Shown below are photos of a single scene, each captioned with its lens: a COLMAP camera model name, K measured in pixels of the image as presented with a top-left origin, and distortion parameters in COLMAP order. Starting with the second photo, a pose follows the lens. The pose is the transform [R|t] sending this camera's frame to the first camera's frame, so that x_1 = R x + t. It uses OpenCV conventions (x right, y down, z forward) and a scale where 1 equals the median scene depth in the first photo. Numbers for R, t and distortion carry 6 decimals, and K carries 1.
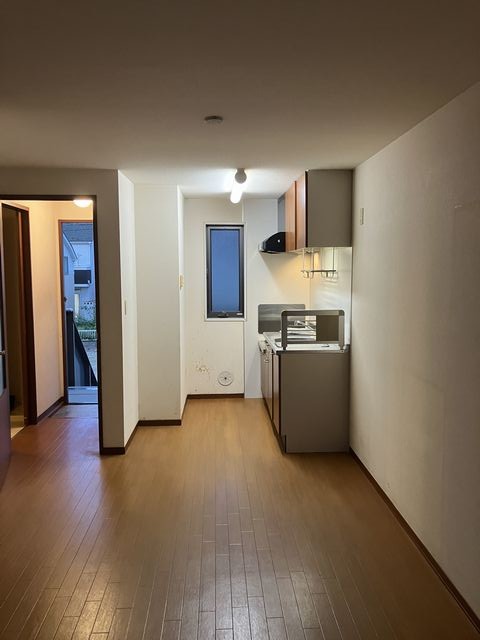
lens RADIAL K [[527.2, 0, 239.6], [0, 527.2, 321.5], [0, 0, 1]] dist [0.007526, -0.009646]
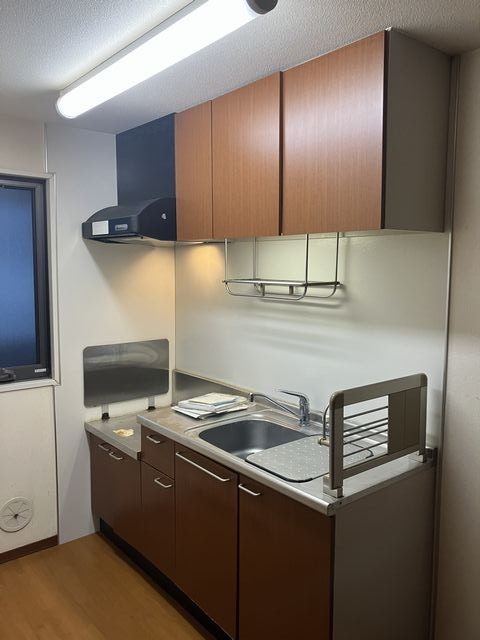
lens RADIAL K [[527.2, 0, 239.1], [0, 527.2, 315.5], [0, 0, 1]] dist [0.007526, -0.009646]
pose [[0.800751, -0.045844, 0.597240, -0.138893], [0.049860, 0.998708, 0.009810, -0.059779], [-0.596919, 0.021923, 0.802002, 0.525679]]
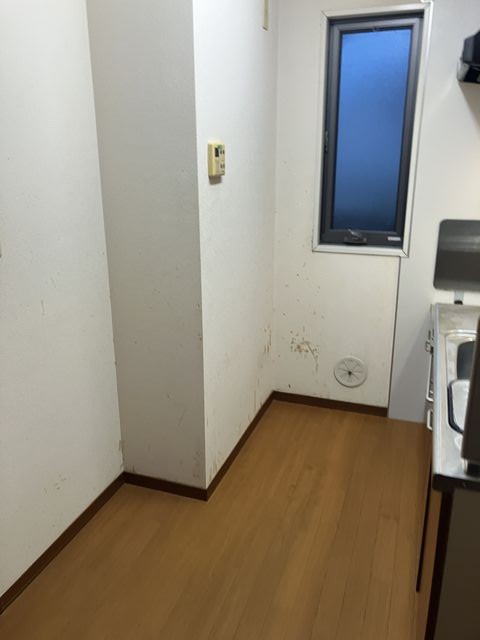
lens RADIAL K [[527.2, 0, 238.6], [0, 527.2, 319.2], [0, 0, 1]] dist [0.007526, -0.009646]
pose [[0.924458, 0.113984, -0.363848, 0.049169], [-0.031419, 0.973797, 0.225236, -0.044580], [0.379987, -0.196790, 0.903816, 0.548098]]
